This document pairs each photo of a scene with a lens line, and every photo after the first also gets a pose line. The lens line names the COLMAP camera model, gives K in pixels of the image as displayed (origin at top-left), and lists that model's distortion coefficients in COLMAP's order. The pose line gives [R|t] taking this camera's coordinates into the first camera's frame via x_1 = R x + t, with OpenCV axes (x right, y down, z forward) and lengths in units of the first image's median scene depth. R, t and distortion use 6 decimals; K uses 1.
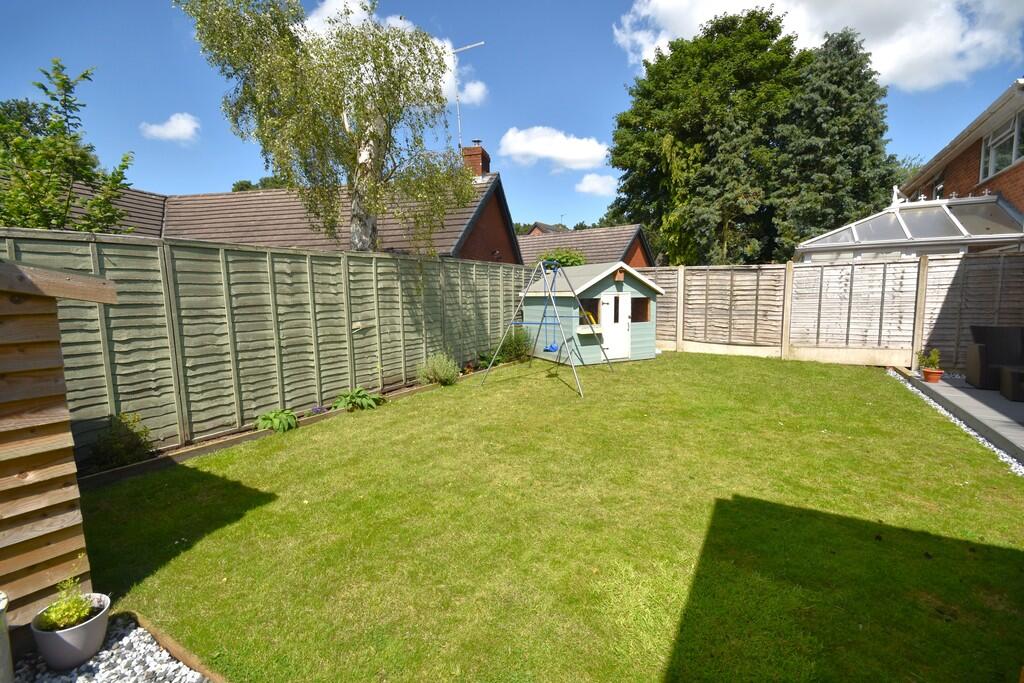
lens RADIAL K [[455.5, 0, 513.8], [0, 455.5, 342.8], [0, 0, 1]] dist [-0.001280, -0.000163]
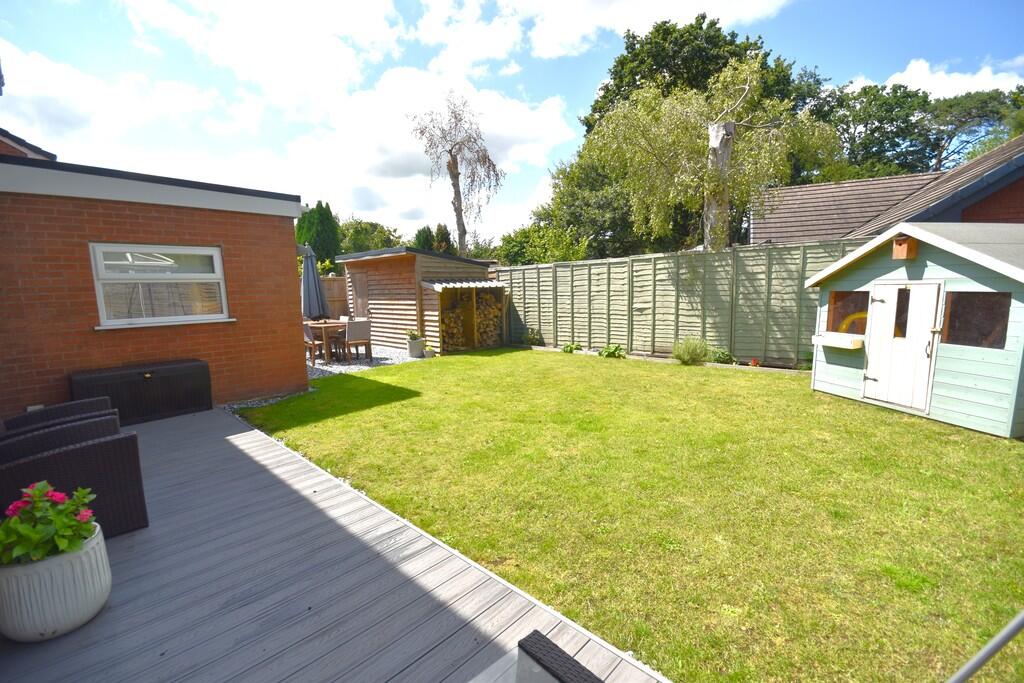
lens RADIAL K [[455.5, 0, 512.6], [0, 455.5, 346.2], [0, 0, 1]] dist [-0.001280, -0.000163]
pose [[-0.236019, 0.141410, -0.961404, 0.872874], [-0.079871, 0.983185, 0.164221, -0.087881], [0.968460, 0.115548, -0.220755, 0.693896]]
